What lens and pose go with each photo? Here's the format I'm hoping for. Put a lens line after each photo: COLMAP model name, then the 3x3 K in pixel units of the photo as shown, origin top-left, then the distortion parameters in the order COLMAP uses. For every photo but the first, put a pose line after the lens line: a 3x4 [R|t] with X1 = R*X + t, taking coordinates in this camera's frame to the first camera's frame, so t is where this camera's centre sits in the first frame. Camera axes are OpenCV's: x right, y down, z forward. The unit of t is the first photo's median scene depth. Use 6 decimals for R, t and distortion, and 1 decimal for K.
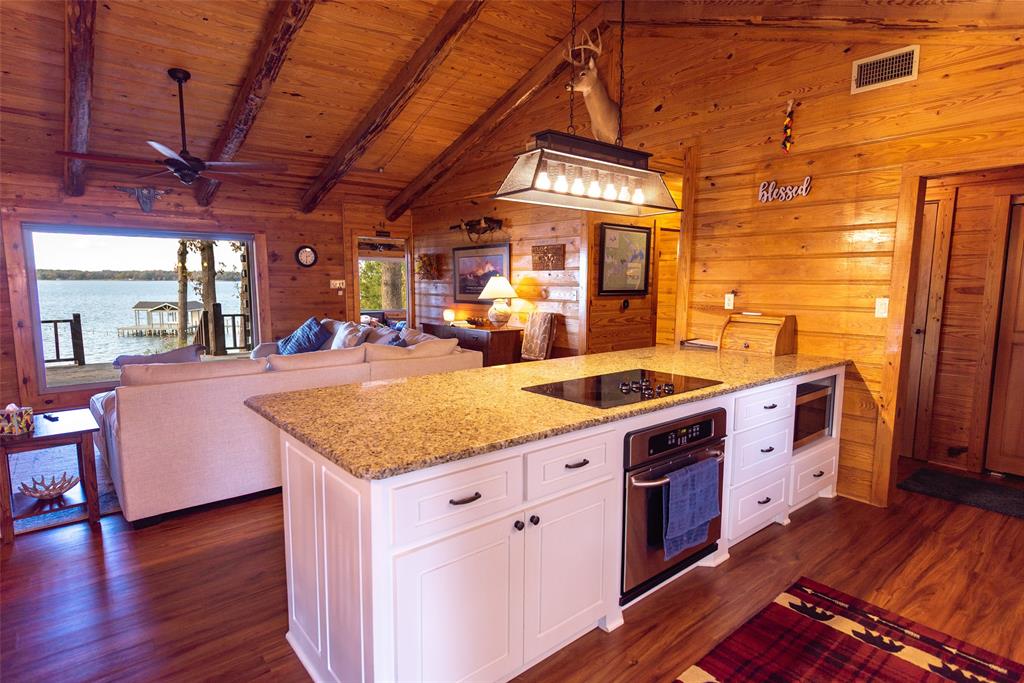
lens RADIAL K [[543.9, 0, 511.7], [0, 543.9, 342.8], [0, 0, 1]] dist [0.022107, -0.009307]
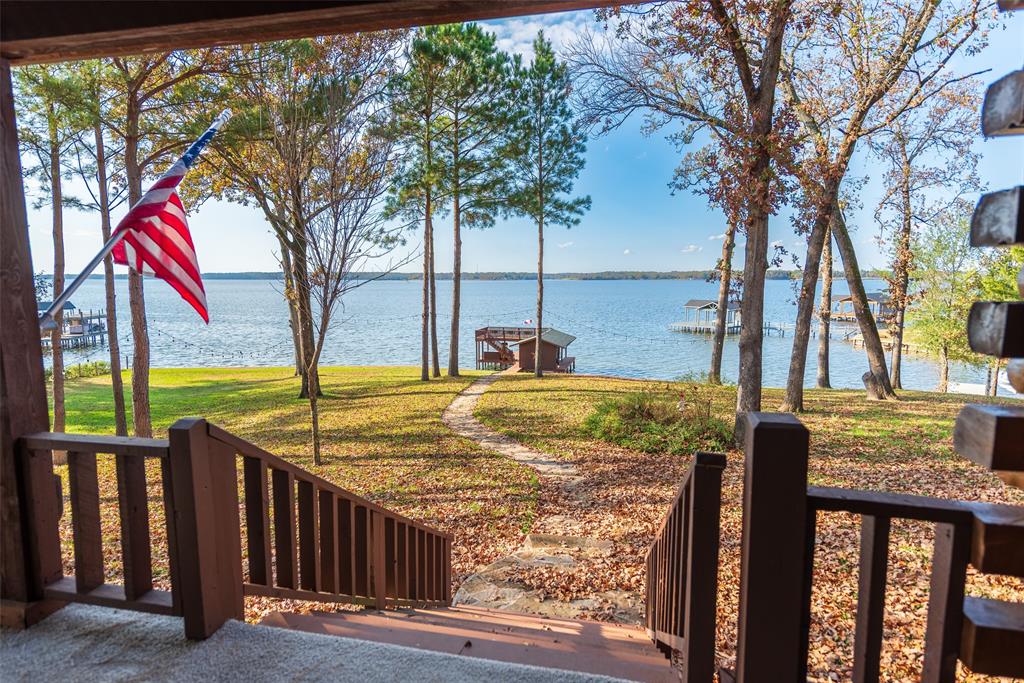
lens RADIAL K [[543.9, 0, 509.2], [0, 543.9, 342.4], [0, 0, 1]] dist [0.022107, -0.009307]
pose [[0.602409, 0.087213, -0.793409, -0.745043], [-0.085843, 0.995326, 0.044230, -0.151179], [0.793558, 0.041464, 0.607080, 1.355584]]
